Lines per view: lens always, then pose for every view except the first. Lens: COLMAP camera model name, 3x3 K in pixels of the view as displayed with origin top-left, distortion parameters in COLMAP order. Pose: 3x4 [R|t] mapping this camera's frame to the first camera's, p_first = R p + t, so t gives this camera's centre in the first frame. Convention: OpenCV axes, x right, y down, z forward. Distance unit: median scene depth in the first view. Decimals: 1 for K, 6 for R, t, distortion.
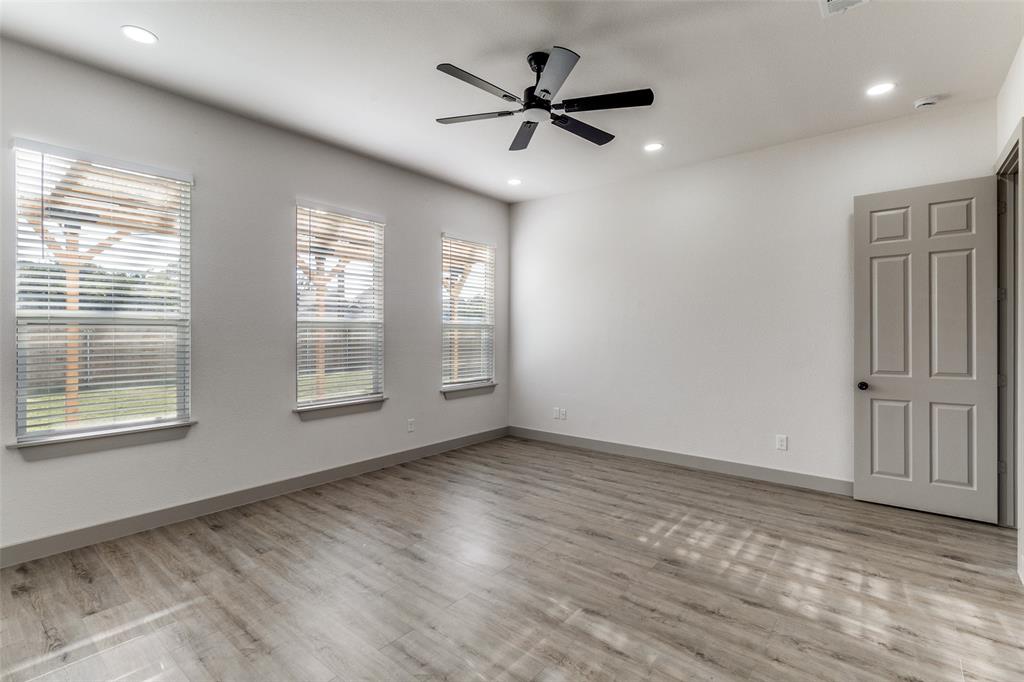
lens RADIAL K [[472.6, 0, 512.1], [0, 472.6, 340.8], [0, 0, 1]] dist [-0.002850, 0.000017]
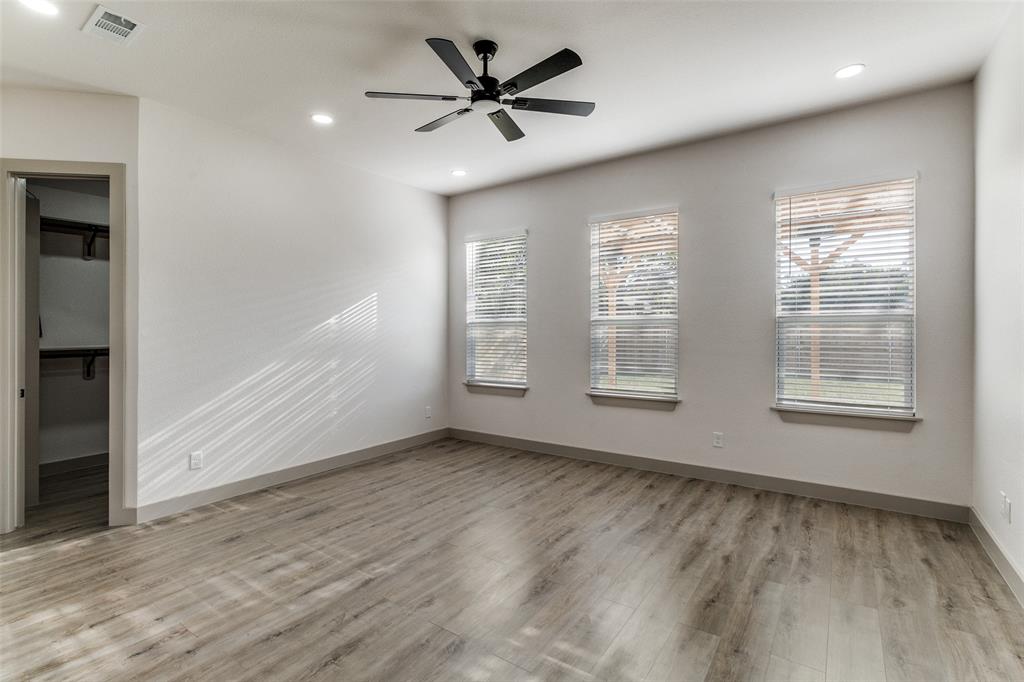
lens RADIAL K [[472.6, 0, 511.9], [0, 472.6, 331.8], [0, 0, 1]] dist [-0.002850, 0.000017]
pose [[0.072184, -0.000674, -0.997391, 0.698584], [-0.012654, 0.999919, -0.001592, -0.007719], [0.997311, 0.012735, 0.072169, 0.674377]]
